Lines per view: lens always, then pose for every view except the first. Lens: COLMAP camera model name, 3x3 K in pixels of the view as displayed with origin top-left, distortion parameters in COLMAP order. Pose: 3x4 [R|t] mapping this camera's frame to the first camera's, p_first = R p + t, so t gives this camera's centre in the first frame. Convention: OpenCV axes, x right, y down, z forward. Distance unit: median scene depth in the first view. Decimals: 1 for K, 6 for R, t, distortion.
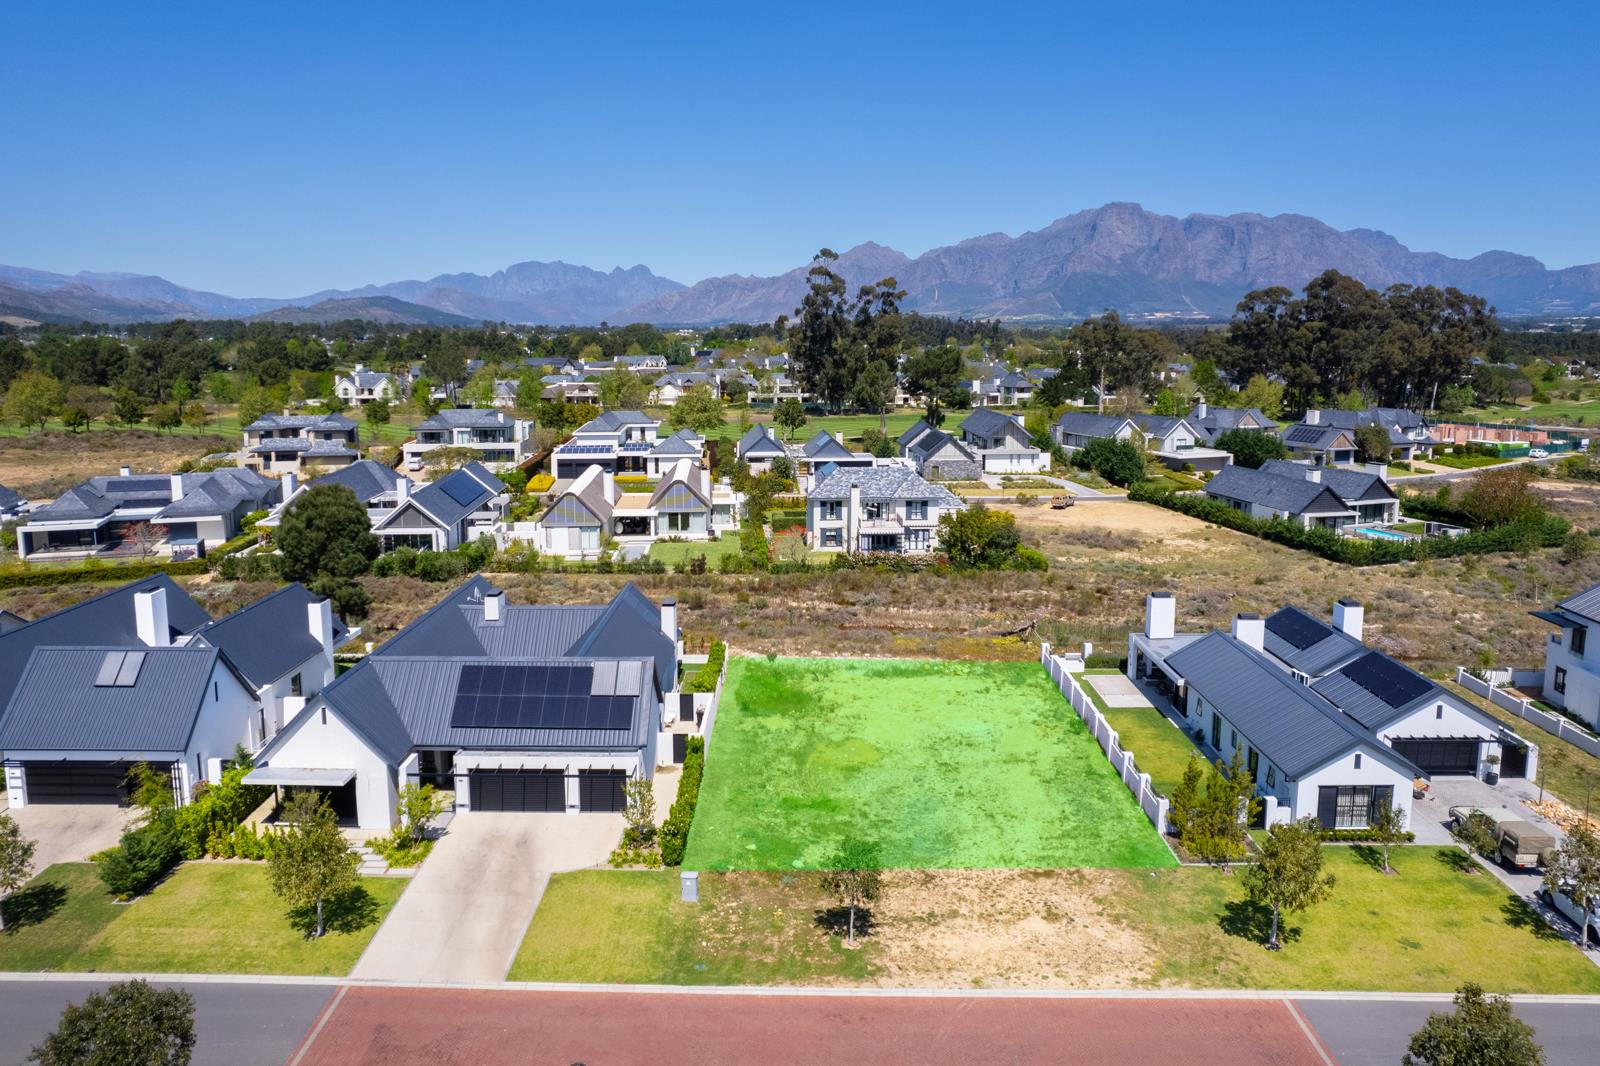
lens RADIAL K [[1151.8, 0, 795.8], [0, 1151.8, 507.5], [0, 0, 1]] dist [-0.067848, 0.053844]
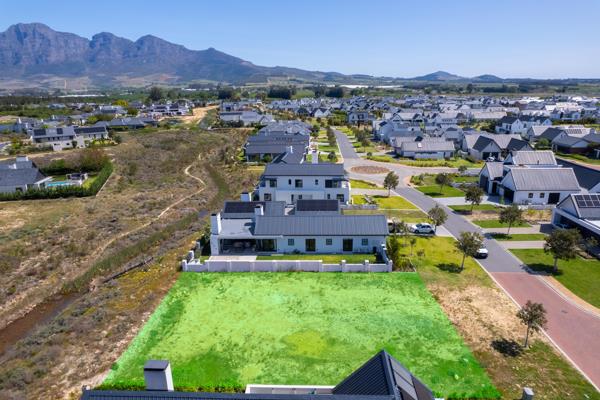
lens RADIAL K [[380.6, 0, 301.2], [0, 380.6, 201.0], [0, 0, 1]] dist [-0.074893, 0.067743]
pose [[0.031352, -0.285796, 0.957777, -0.225336], [0.171981, 0.945499, 0.276503, -0.074079], [-0.984601, 0.156050, 0.078795, 0.484333]]
